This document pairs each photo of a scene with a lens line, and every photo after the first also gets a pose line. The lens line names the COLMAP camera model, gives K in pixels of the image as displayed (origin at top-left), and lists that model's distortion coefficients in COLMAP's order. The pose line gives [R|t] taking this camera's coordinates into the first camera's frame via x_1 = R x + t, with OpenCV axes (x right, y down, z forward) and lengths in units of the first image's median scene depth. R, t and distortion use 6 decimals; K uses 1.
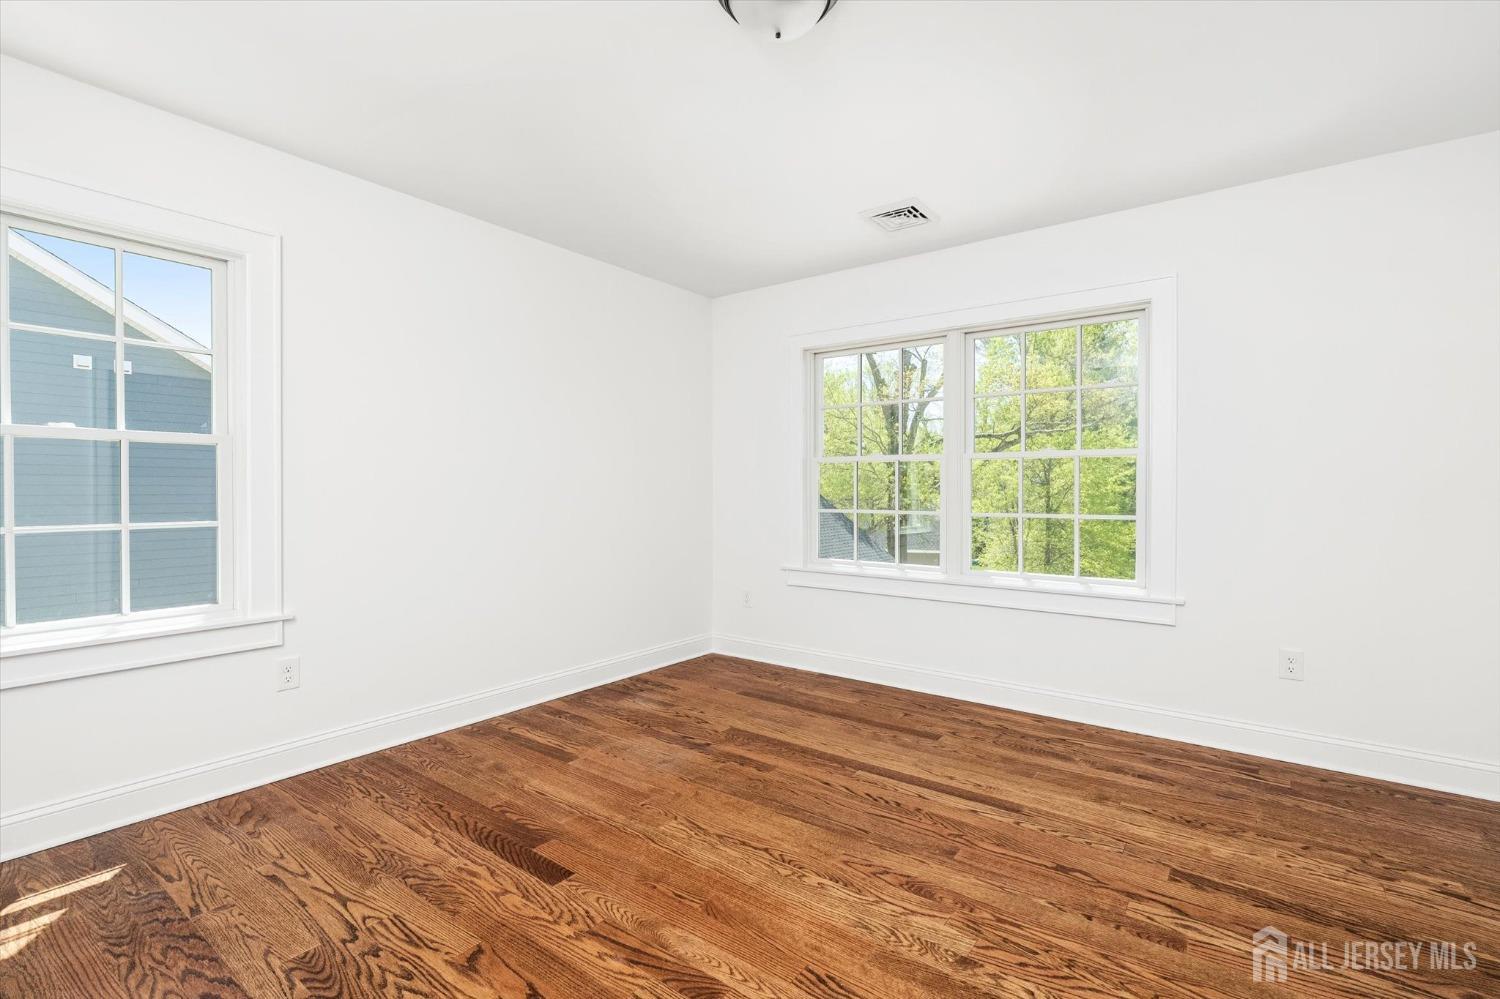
lens RADIAL K [[687.1, 0, 752.1], [0, 687.1, 491.8], [0, 0, 1]] dist [-0.002495, -0.000648]
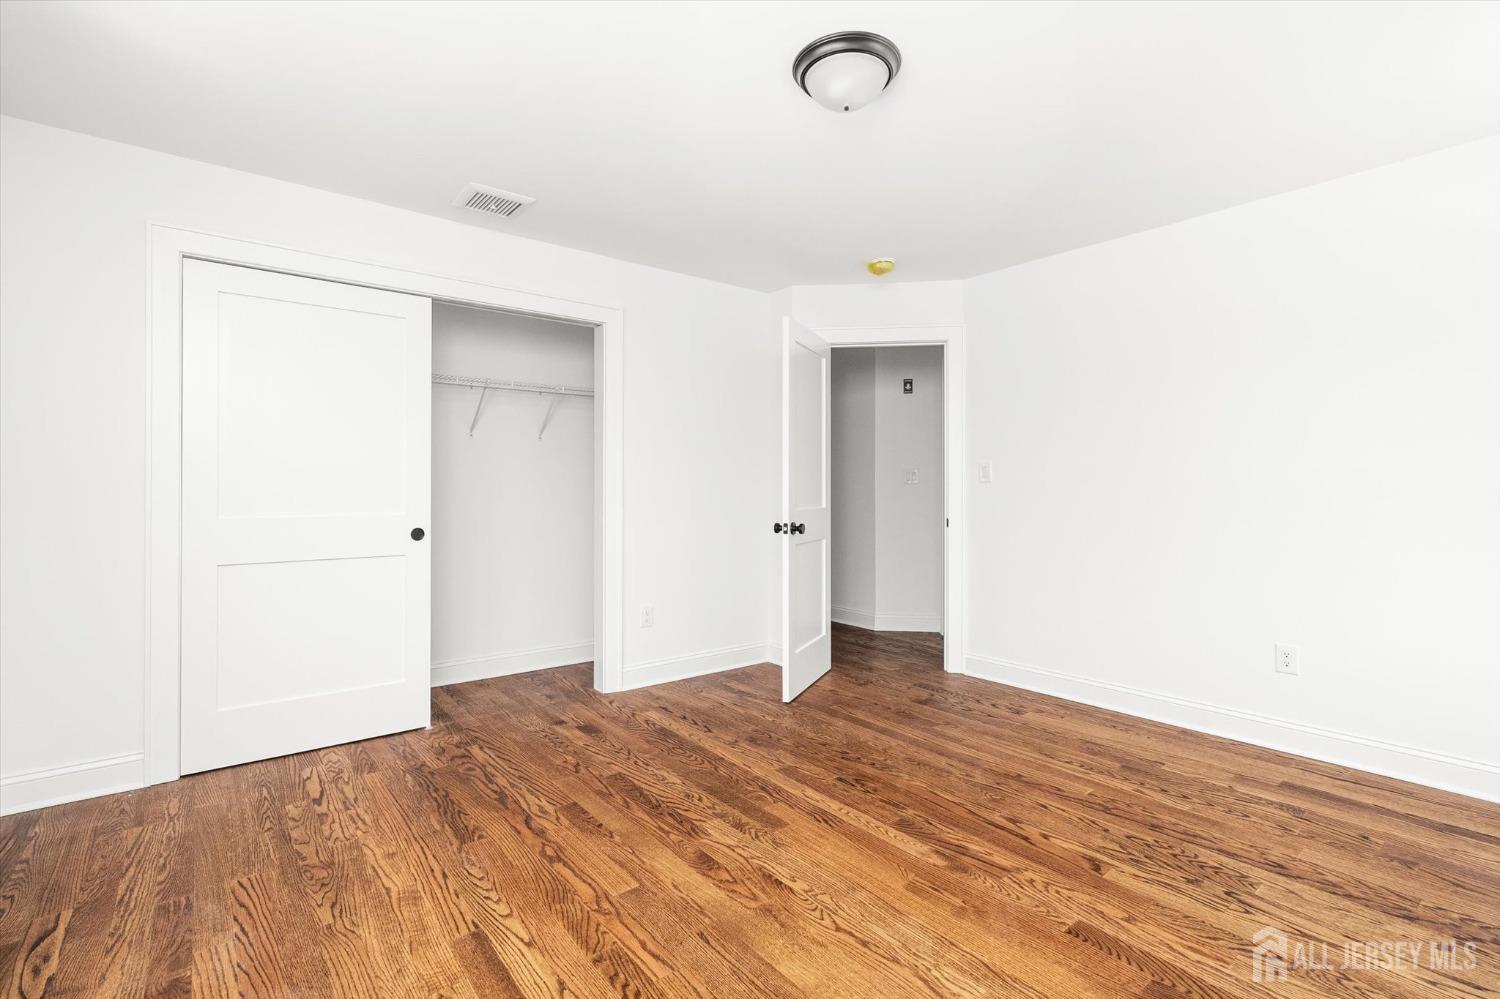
lens RADIAL K [[687.1, 0, 750.3], [0, 687.1, 495.1], [0, 0, 1]] dist [-0.002495, -0.000648]
pose [[-0.968194, -0.006807, 0.250108, -0.085853], [-0.003805, 0.999915, 0.012482, -0.009463], [-0.250172, 0.011134, -0.968137, 1.950720]]
